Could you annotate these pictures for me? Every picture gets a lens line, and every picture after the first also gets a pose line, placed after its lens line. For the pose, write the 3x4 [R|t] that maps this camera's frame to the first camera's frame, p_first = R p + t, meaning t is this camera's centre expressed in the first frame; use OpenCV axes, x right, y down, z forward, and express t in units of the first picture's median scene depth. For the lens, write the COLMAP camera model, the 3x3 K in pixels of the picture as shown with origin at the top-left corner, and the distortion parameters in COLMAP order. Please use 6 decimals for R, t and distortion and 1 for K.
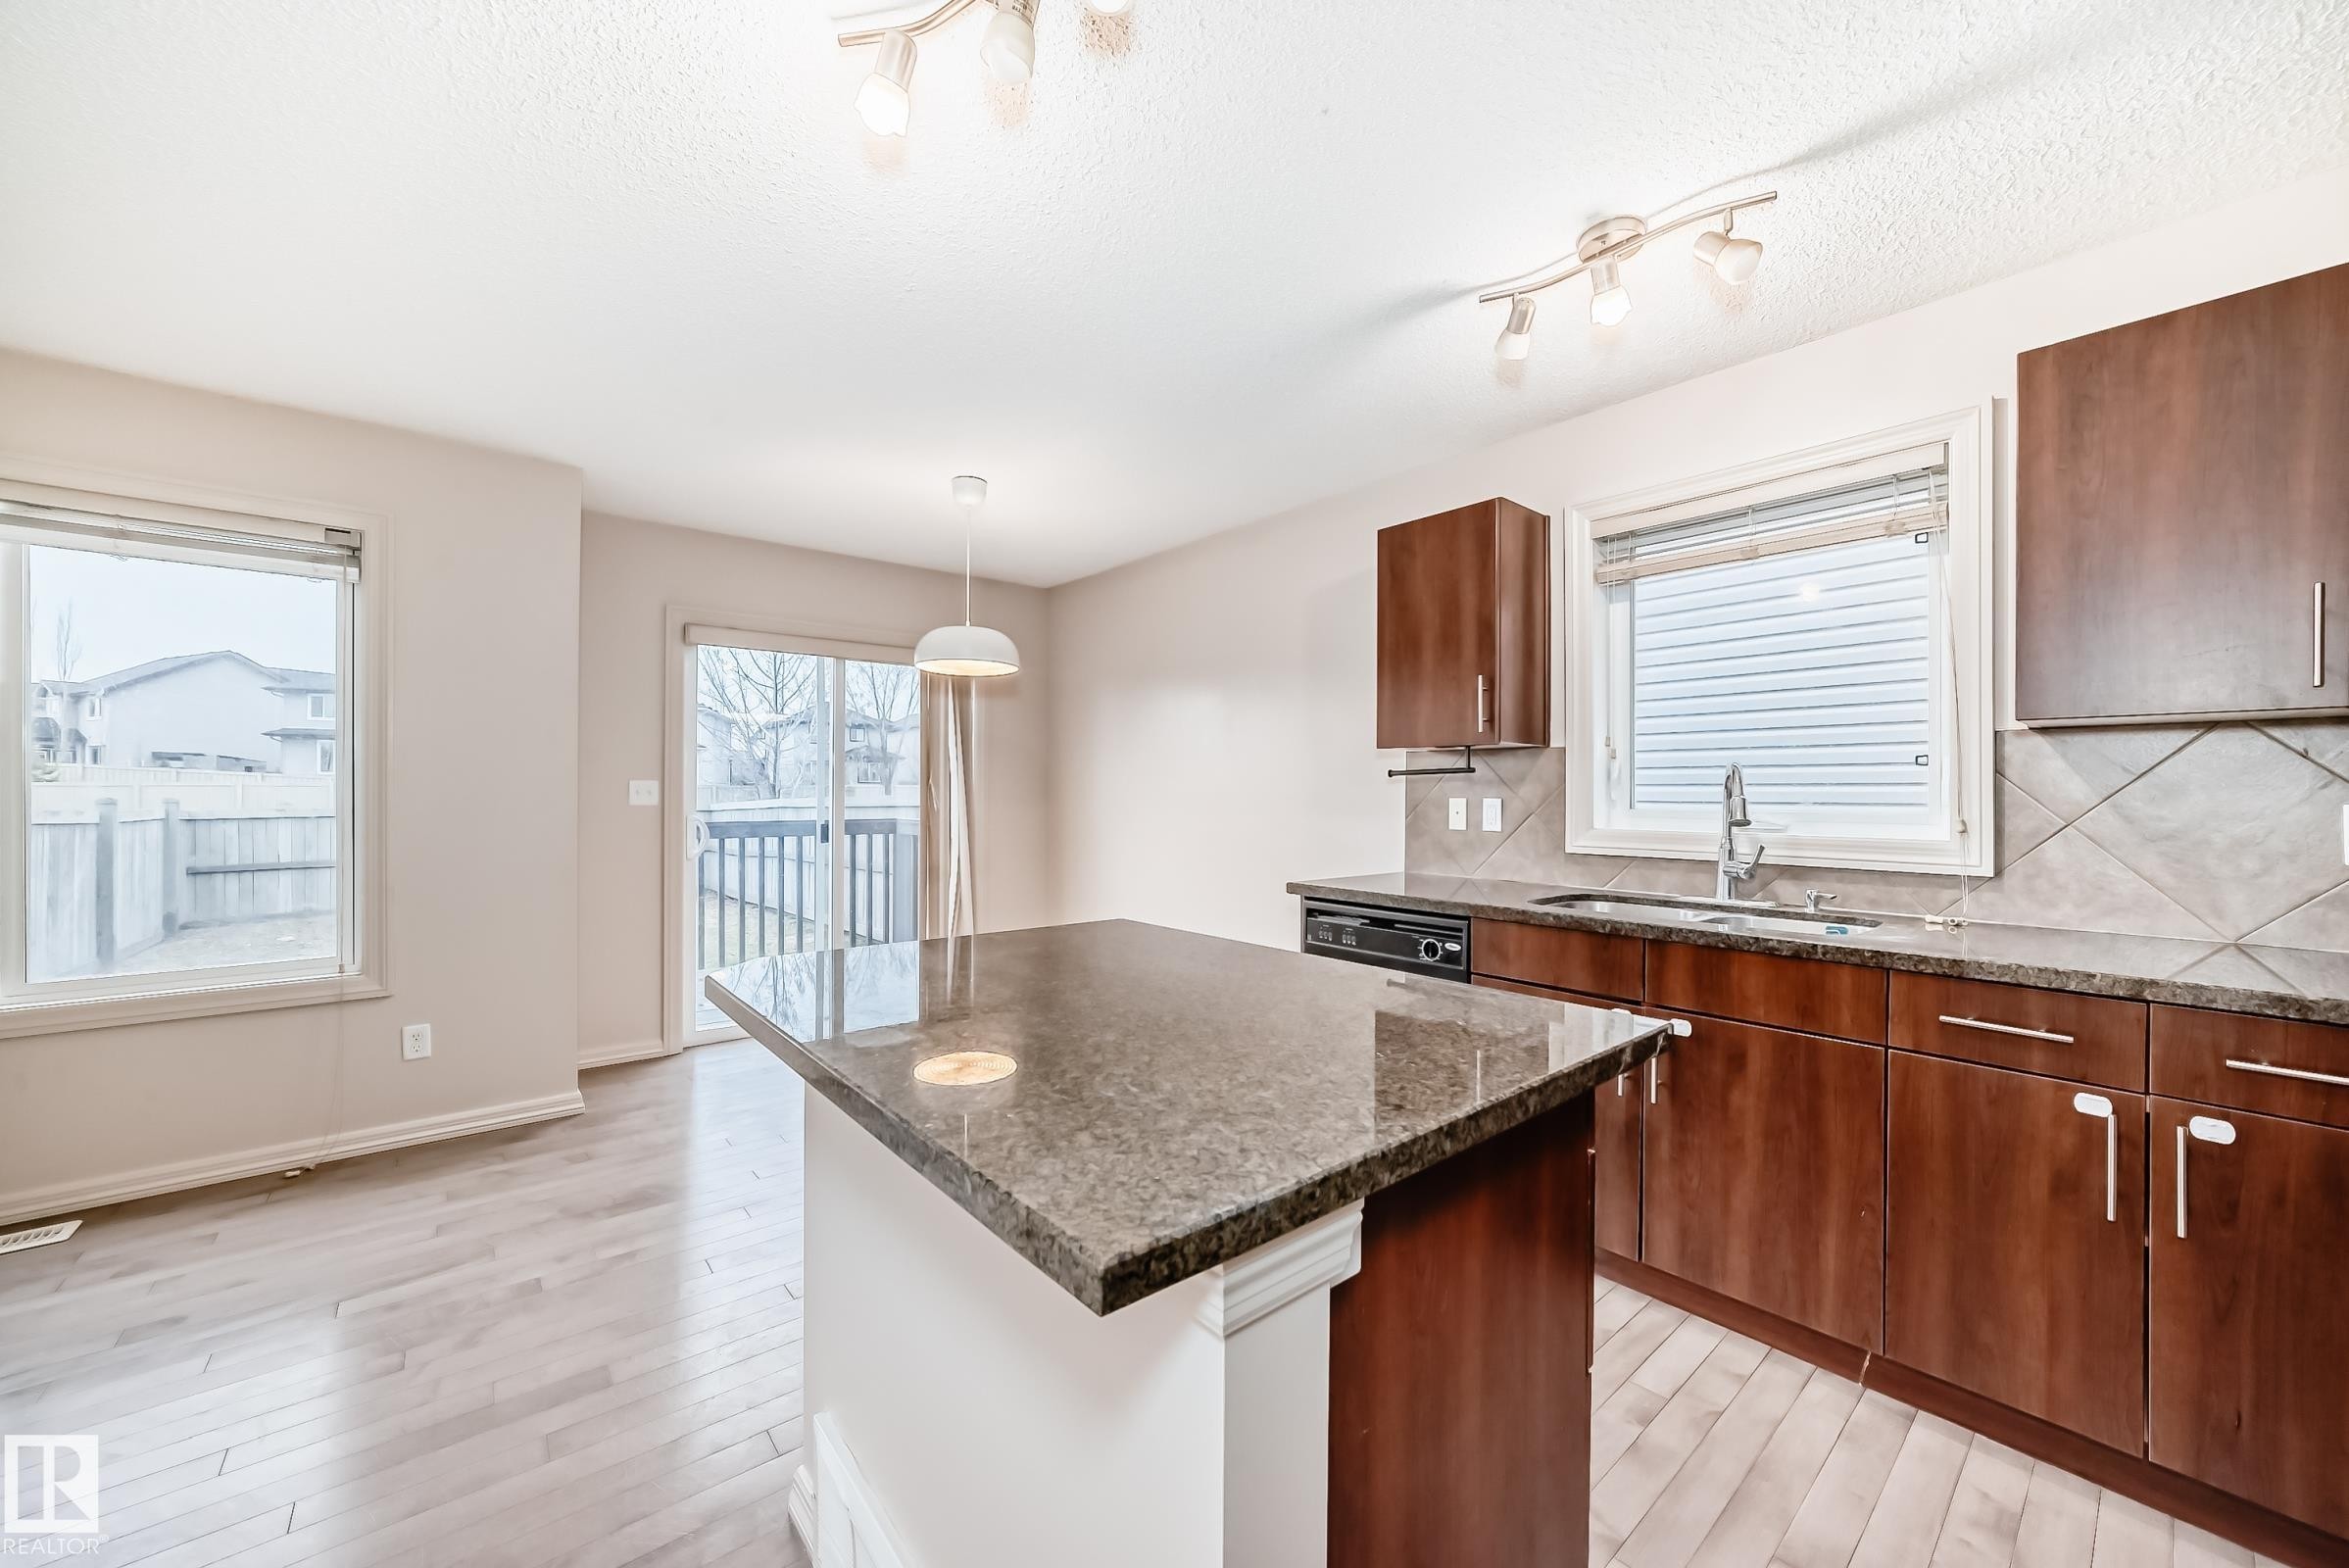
lens RADIAL K [[873.3, 0, 1174.5], [0, 873.3, 784.0], [0, 0, 1]] dist [-0.001011, 0.000016]
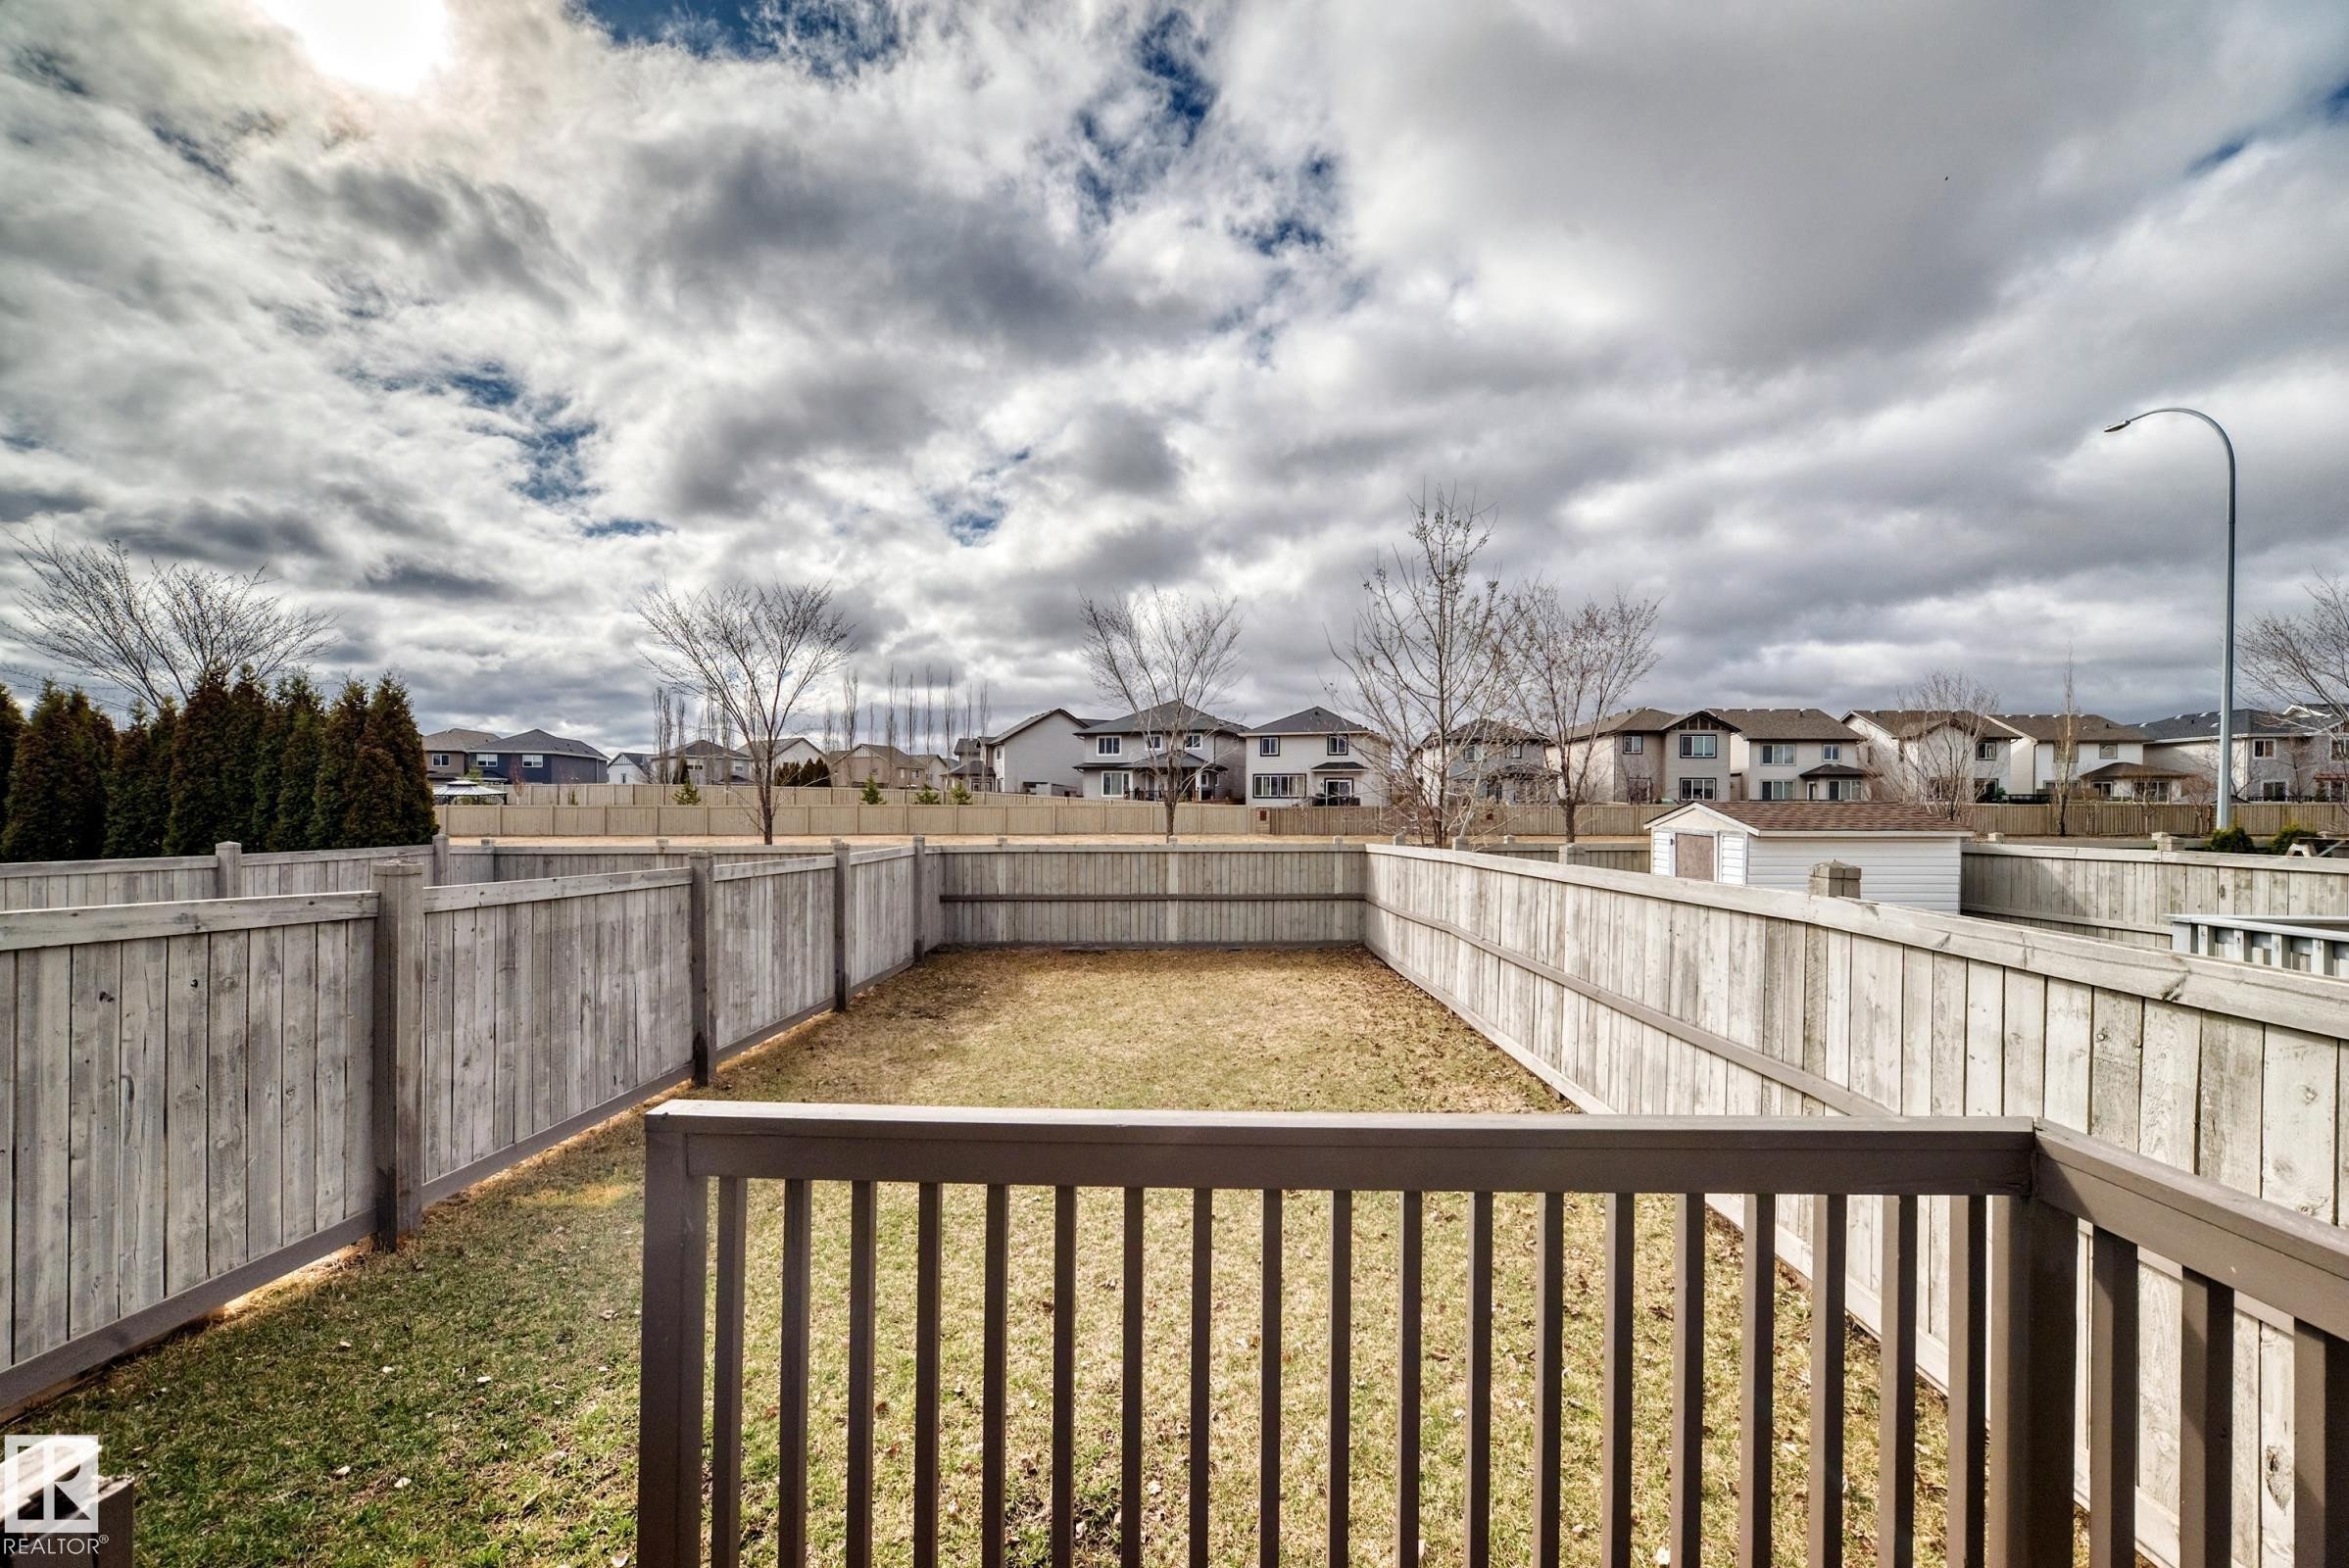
lens RADIAL K [[876.4, 0, 1172.3], [0, 876.4, 798.7], [0, 0, 1]] dist [-0.001089, 0.000030]
pose [[0.756146, -0.007345, -0.654362, -0.190218], [0.006966, 0.999971, -0.003176, -0.024842], [0.654366, -0.002157, 0.756175, 0.385512]]
